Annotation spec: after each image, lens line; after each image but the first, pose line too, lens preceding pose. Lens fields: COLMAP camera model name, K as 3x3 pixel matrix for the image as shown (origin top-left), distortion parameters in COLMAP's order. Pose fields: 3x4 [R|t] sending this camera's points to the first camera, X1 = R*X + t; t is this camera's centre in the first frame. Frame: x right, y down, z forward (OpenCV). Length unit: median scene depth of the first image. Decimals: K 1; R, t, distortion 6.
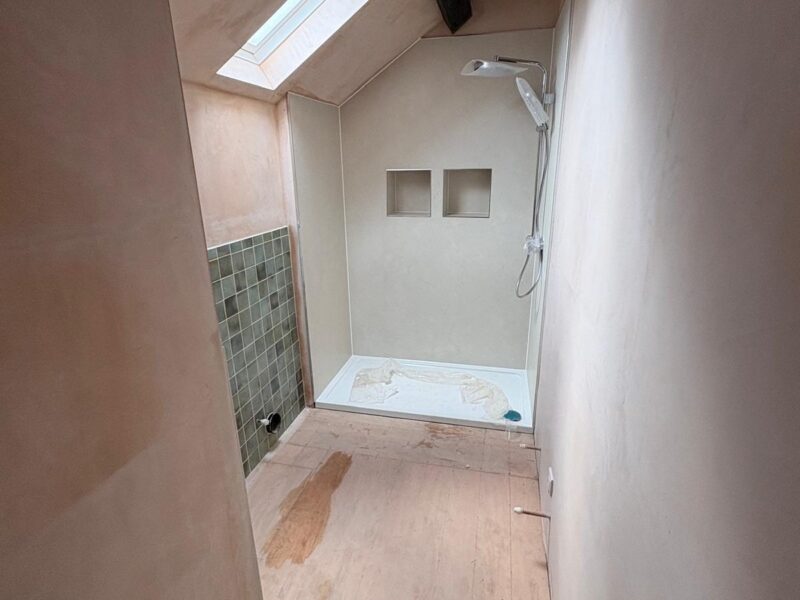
lens RADIAL K [[424.3, 0, 394.1], [0, 424.3, 299.3], [0, 0, 1]] dist [0.015327, -0.010666]
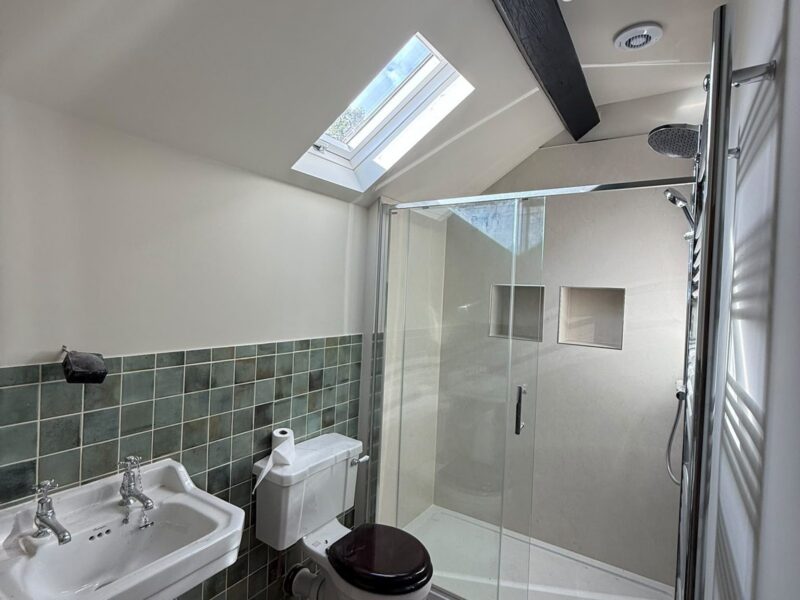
lens RADIAL K [[424.3, 0, 394.1], [0, 424.3, 299.3], [0, 0, 1]] dist [0.015327, -0.010666]
pose [[0.941933, 0.064423, -0.329564, 0.113467], [-0.157568, 0.951466, -0.264355, -0.018228], [0.296539, 0.300934, 0.906368, 0.211372]]
